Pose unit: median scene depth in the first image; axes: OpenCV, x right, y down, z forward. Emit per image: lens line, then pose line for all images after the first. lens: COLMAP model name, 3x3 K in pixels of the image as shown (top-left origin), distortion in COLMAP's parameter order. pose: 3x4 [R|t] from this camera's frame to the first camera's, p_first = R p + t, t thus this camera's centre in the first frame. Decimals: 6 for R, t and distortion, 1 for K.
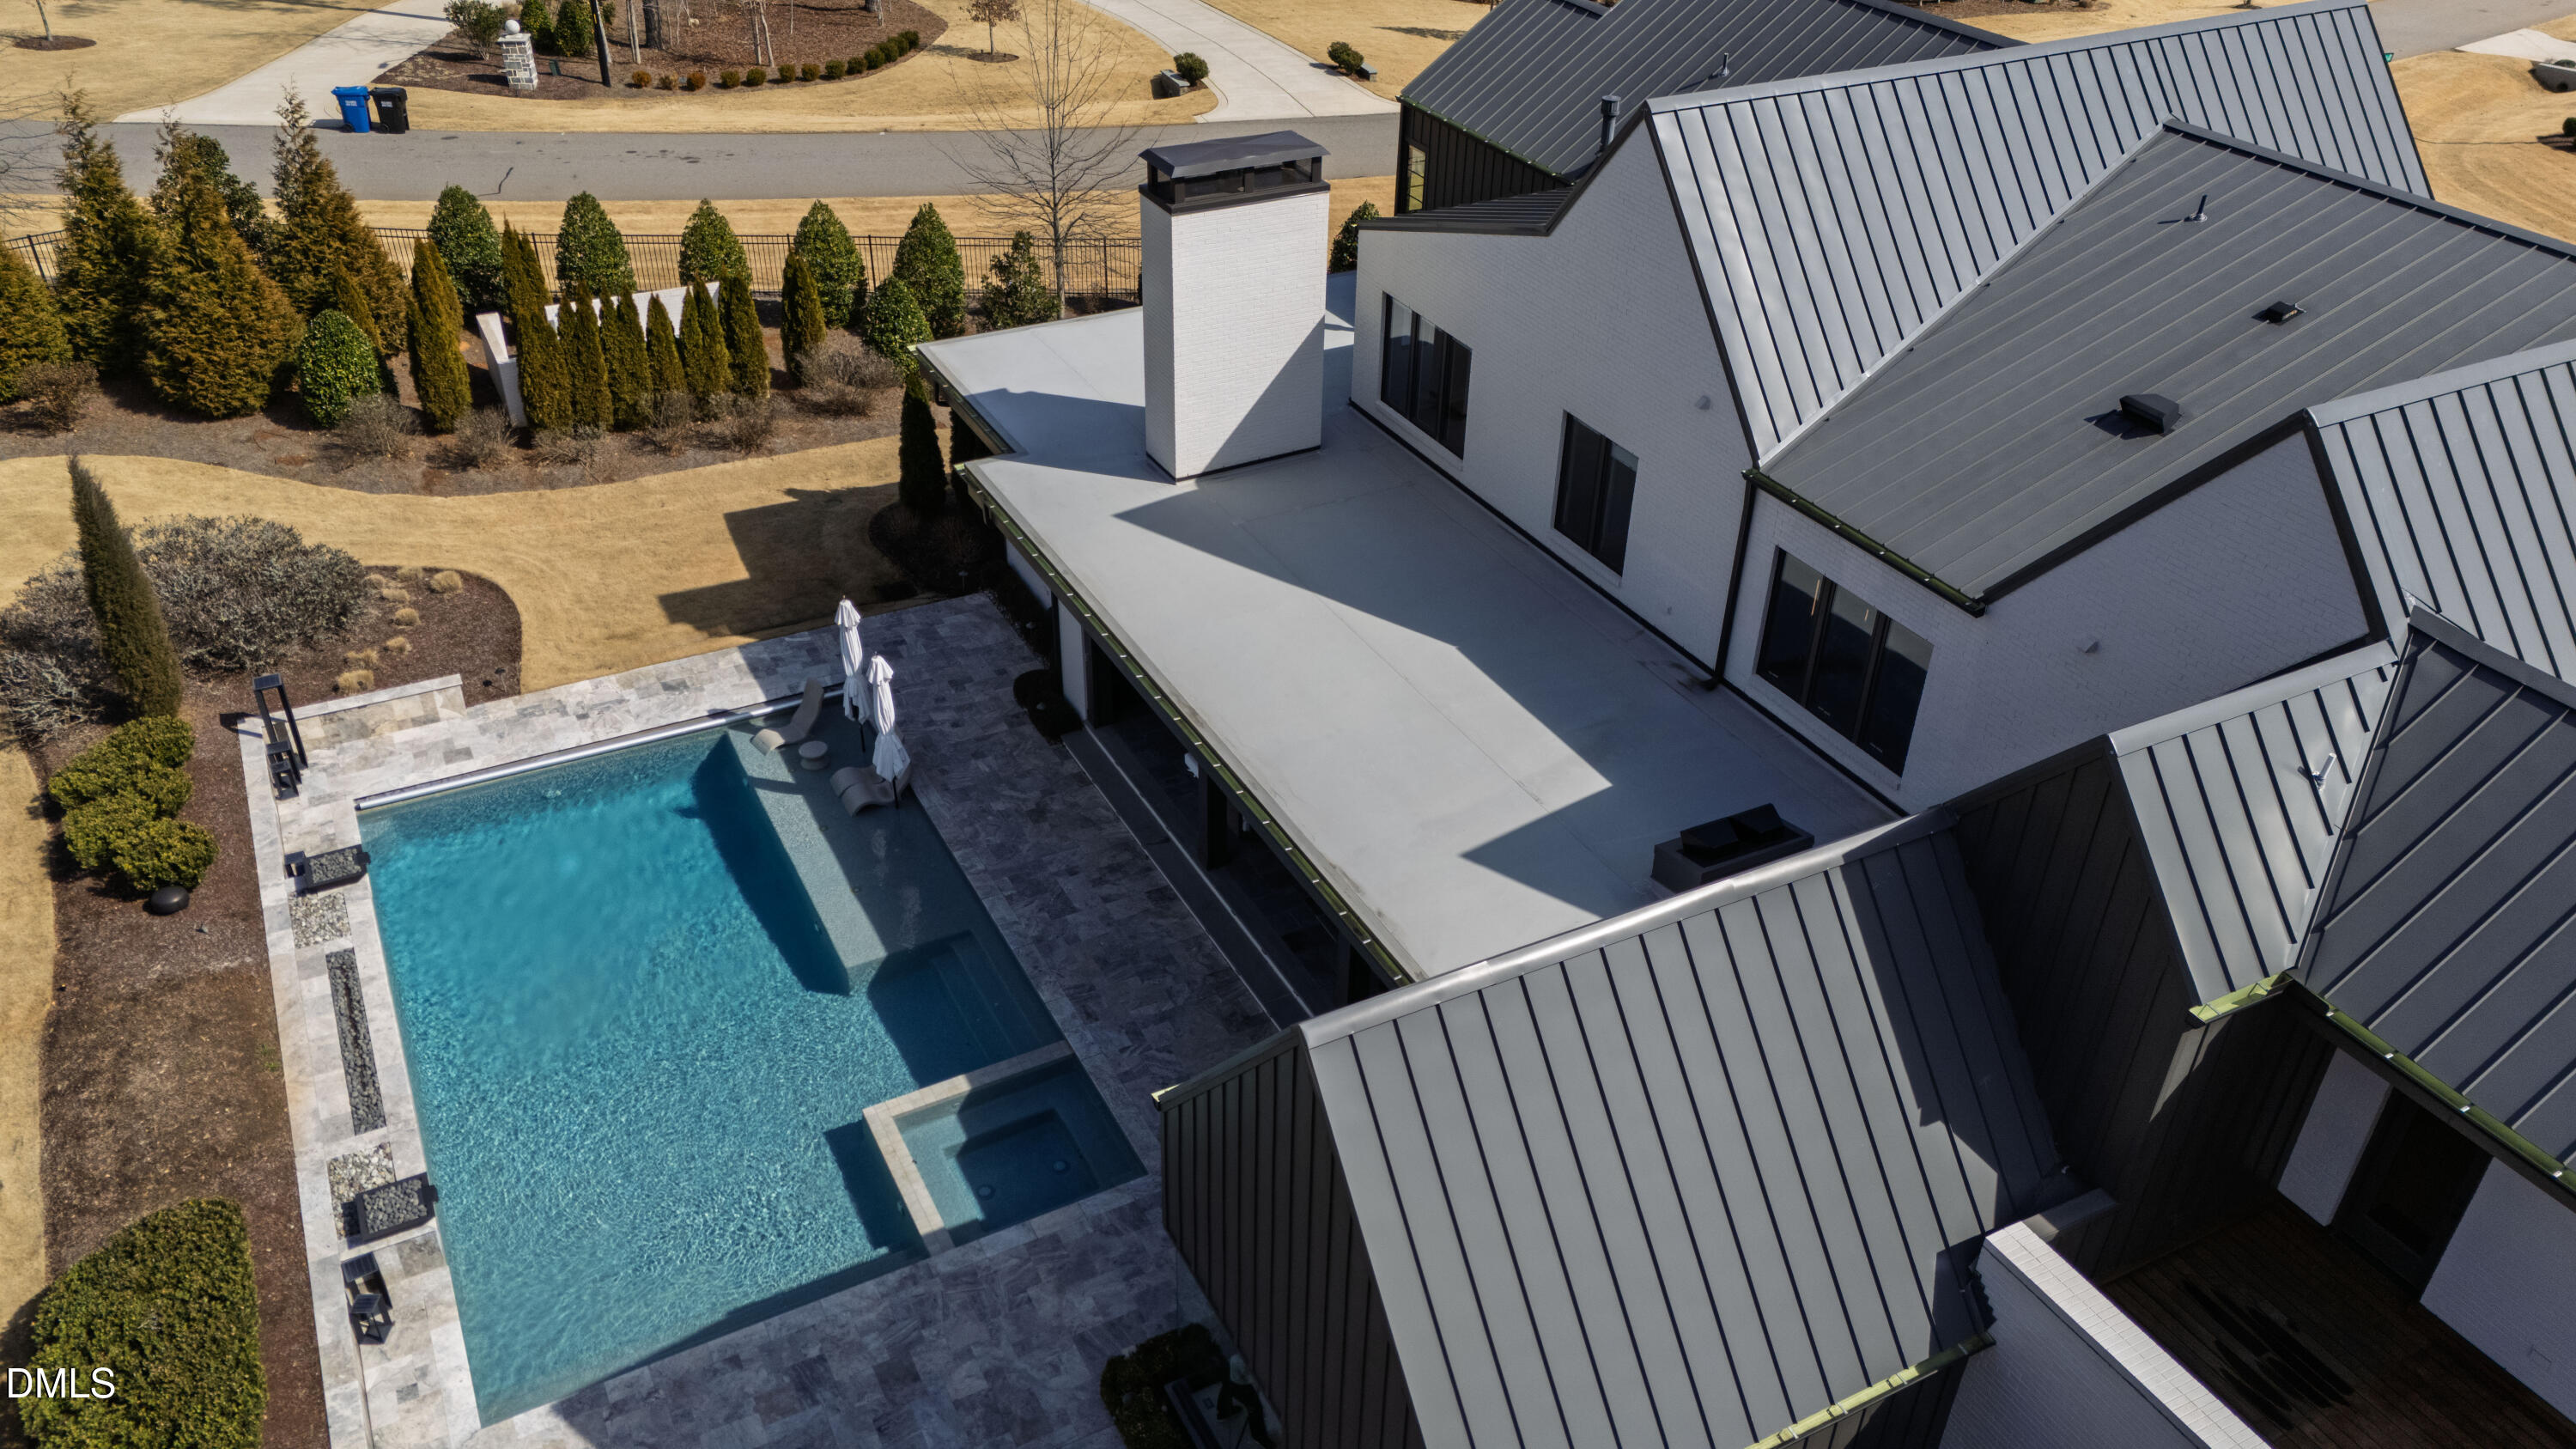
lens RADIAL K [[1883.4, 0, 1302.5], [0, 1883.4, 727.7], [0, 0, 1]] dist [0.105283, -0.111669]
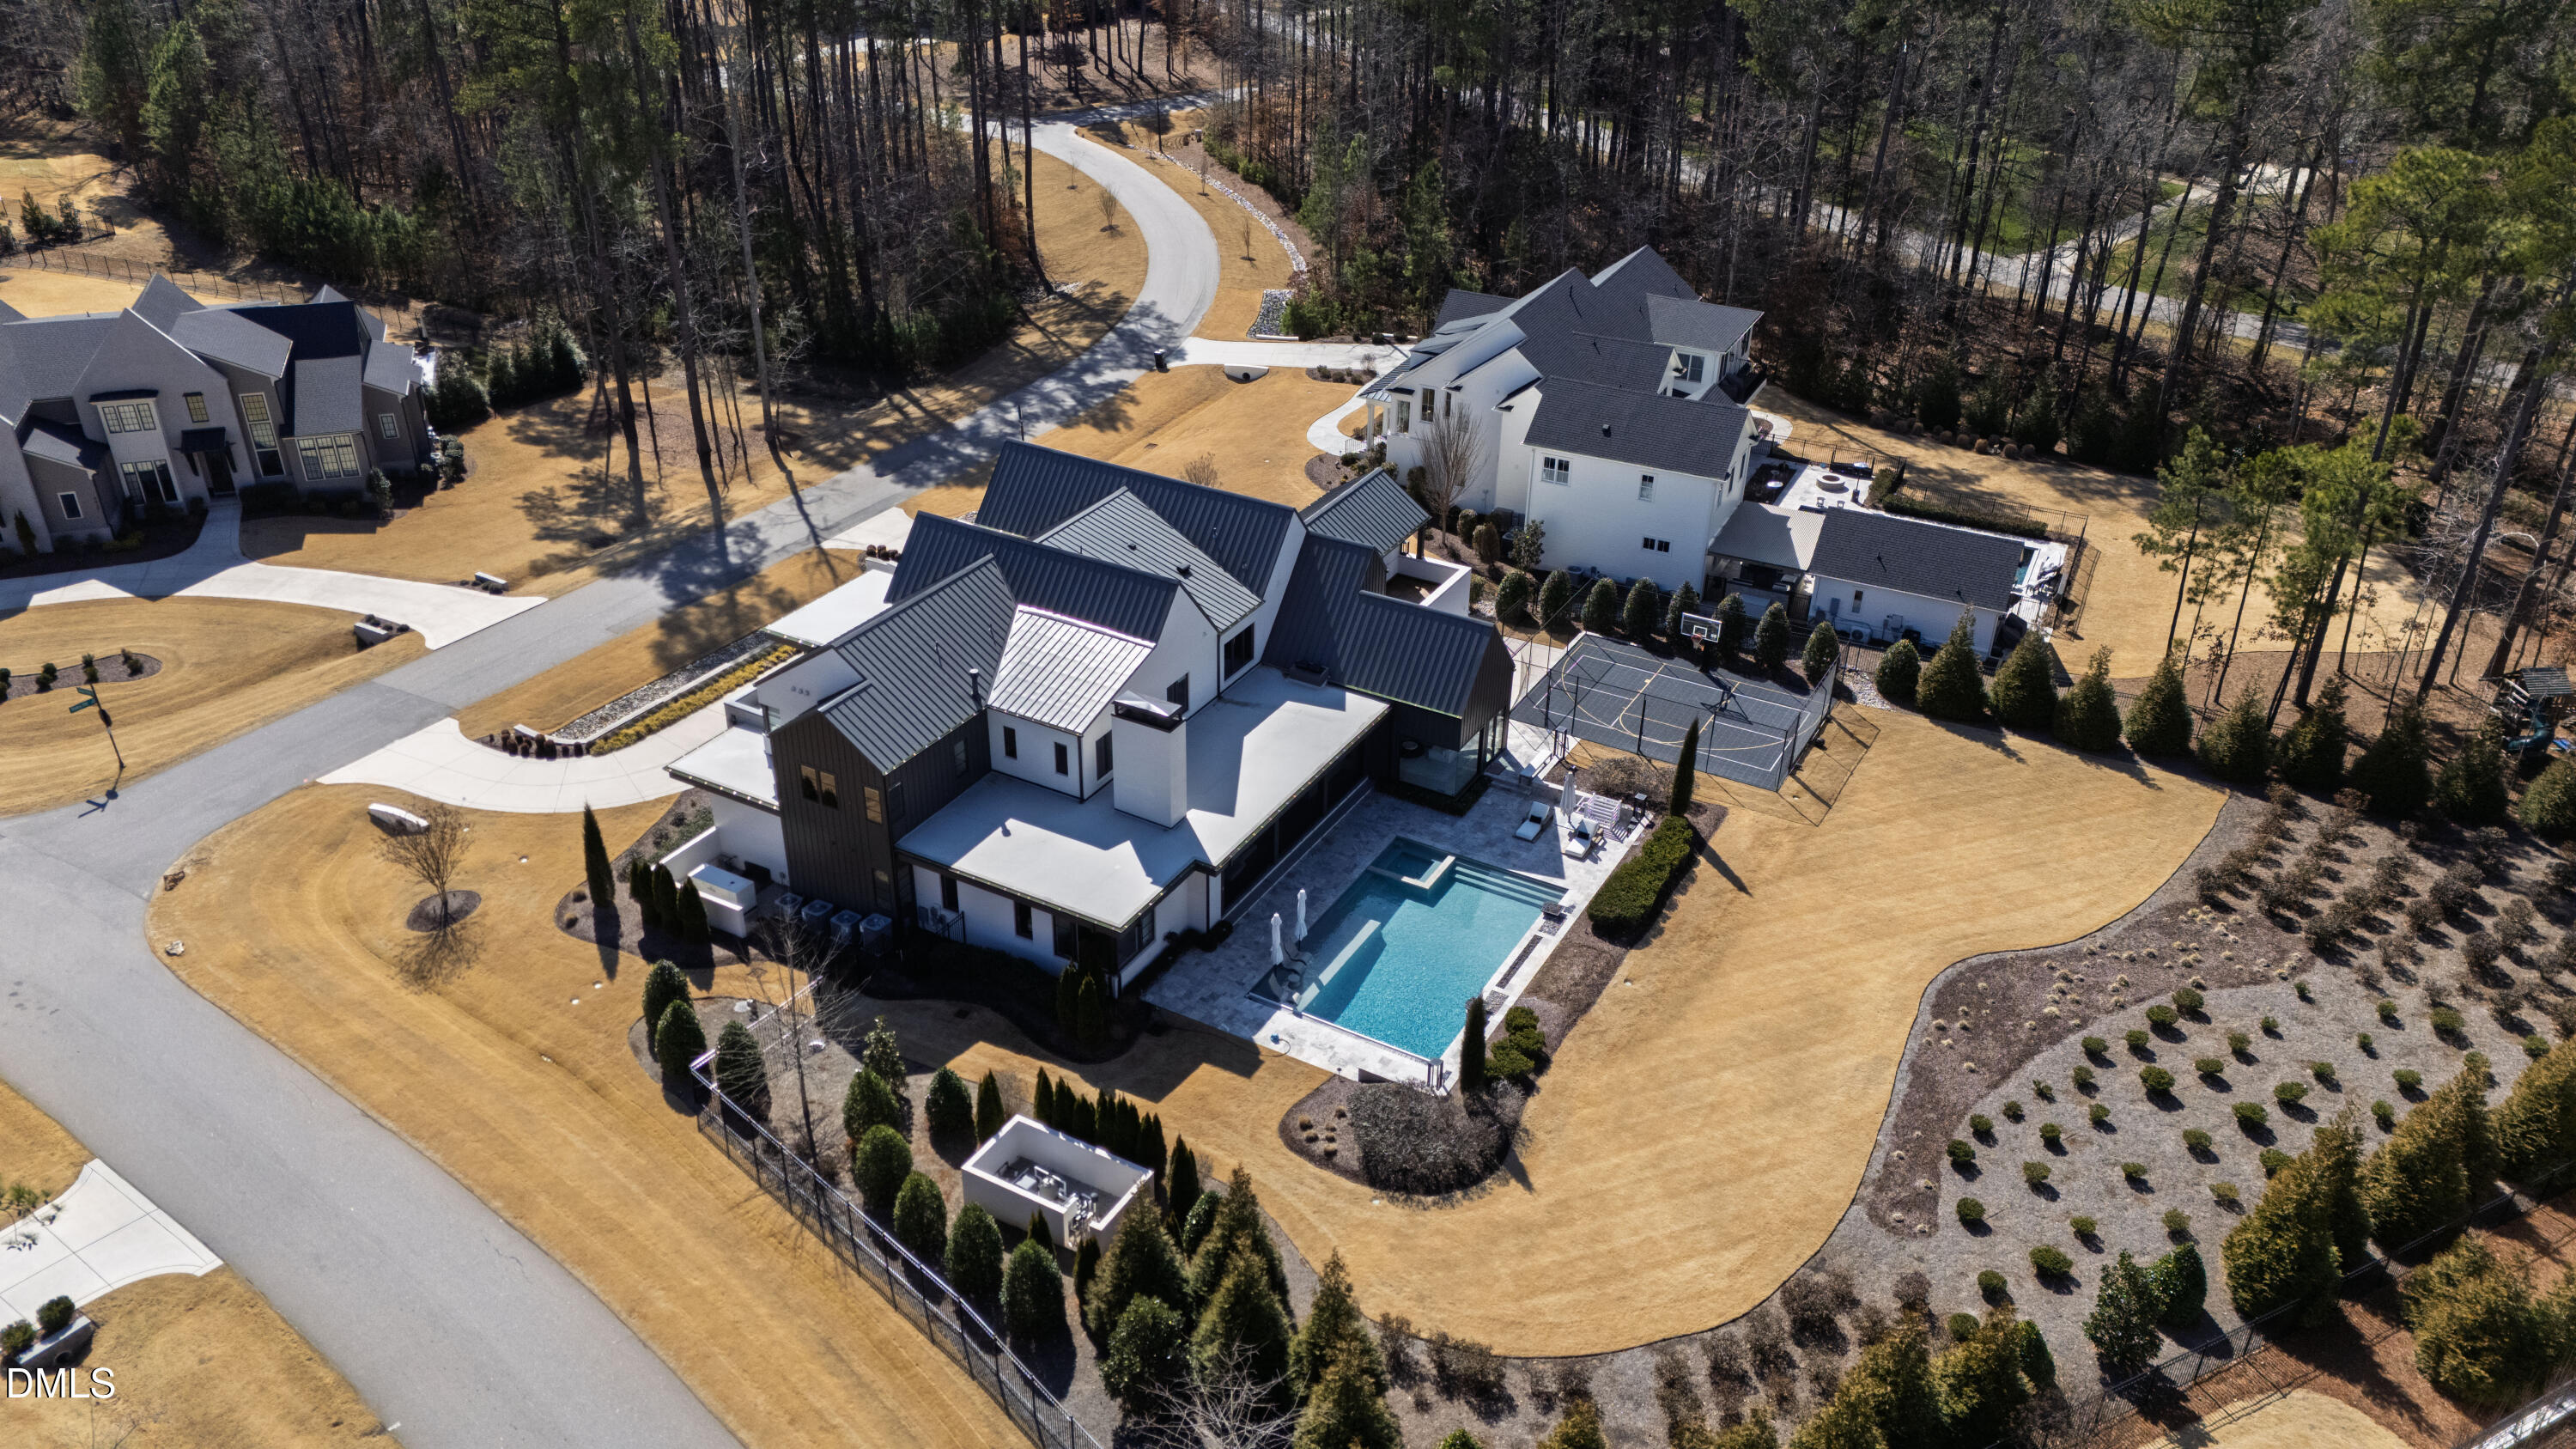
lens RADIAL K [[1864.8, 0, 1279.9], [0, 1864.8, 737.4], [0, 0, 1]] dist [0.076824, -0.091398]
pose [[-0.537880, -0.450349, 0.712651, -2.085579], [0.443095, 0.568140, 0.693458, -2.094858], [-0.717183, 0.688769, -0.106043, 1.260295]]
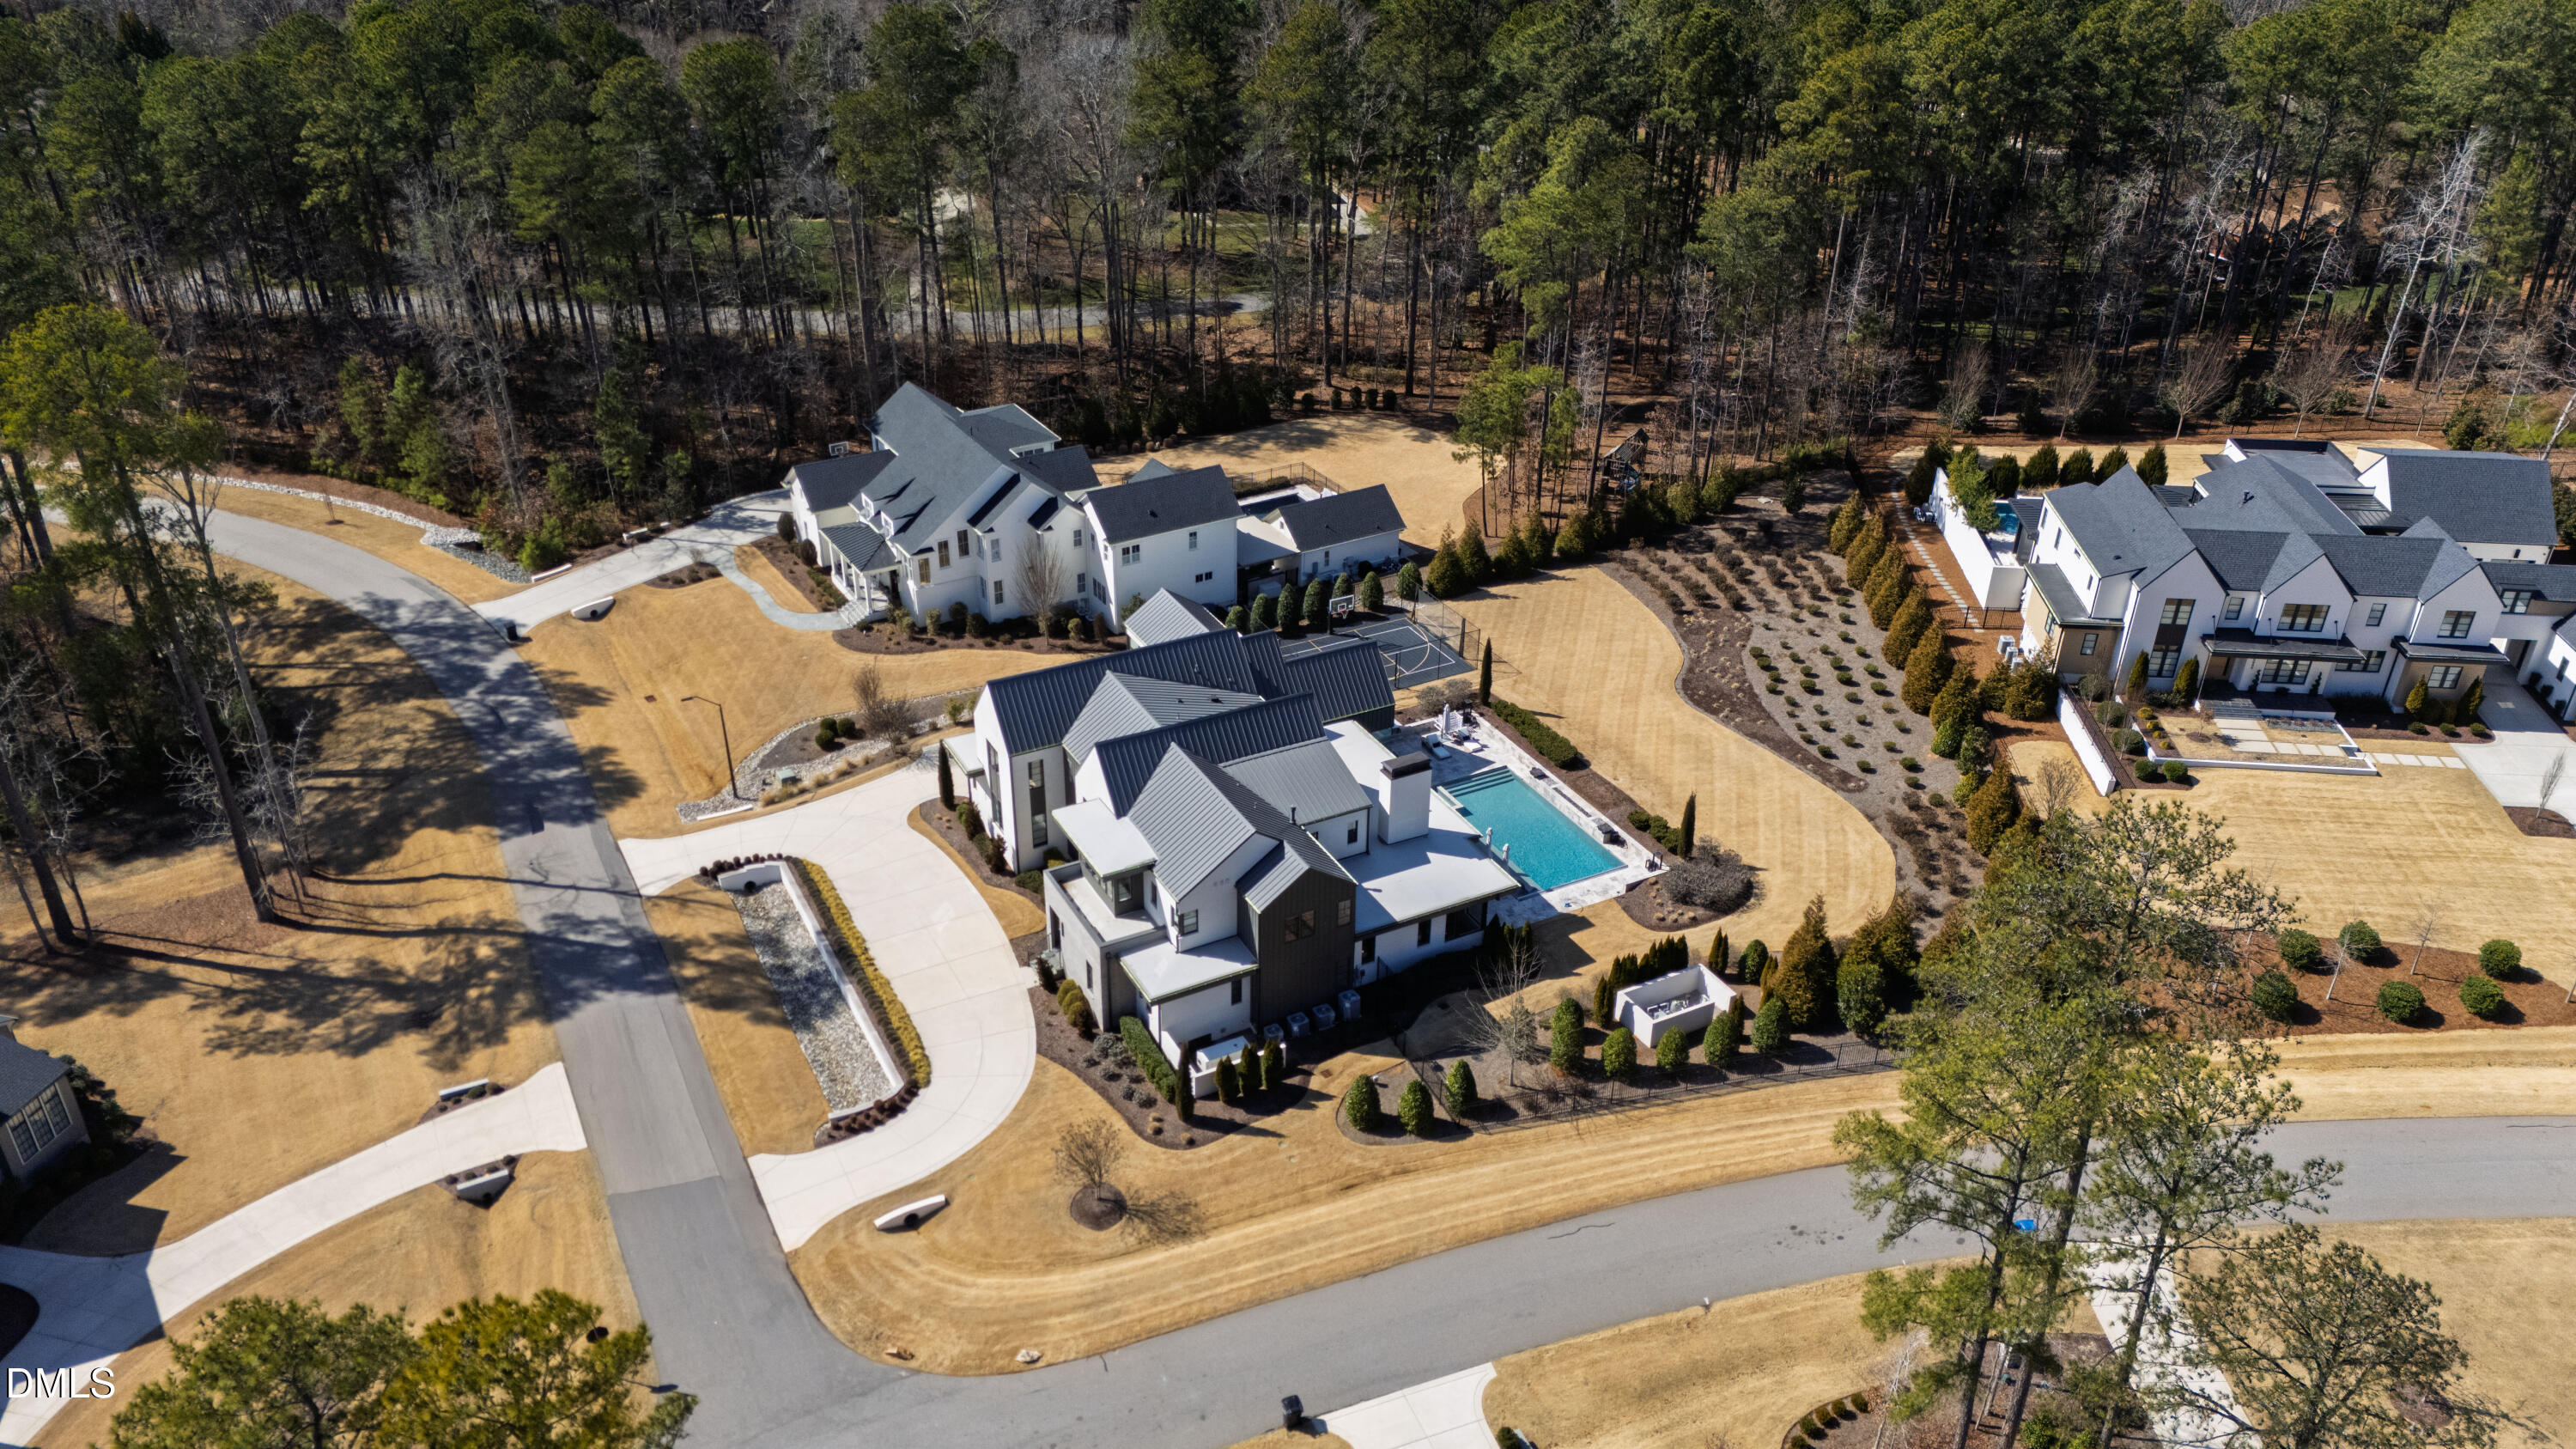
lens RADIAL K [[1883.4, 0, 1302.5], [0, 1883.4, 727.7], [0, 0, 1]] dist [0.105283, -0.111669]
pose [[-0.999257, -0.029026, -0.025343, 0.284110], [-0.035670, 0.448016, 0.893313, -3.880118], [-0.014576, 0.893554, -0.448719, 2.791663]]
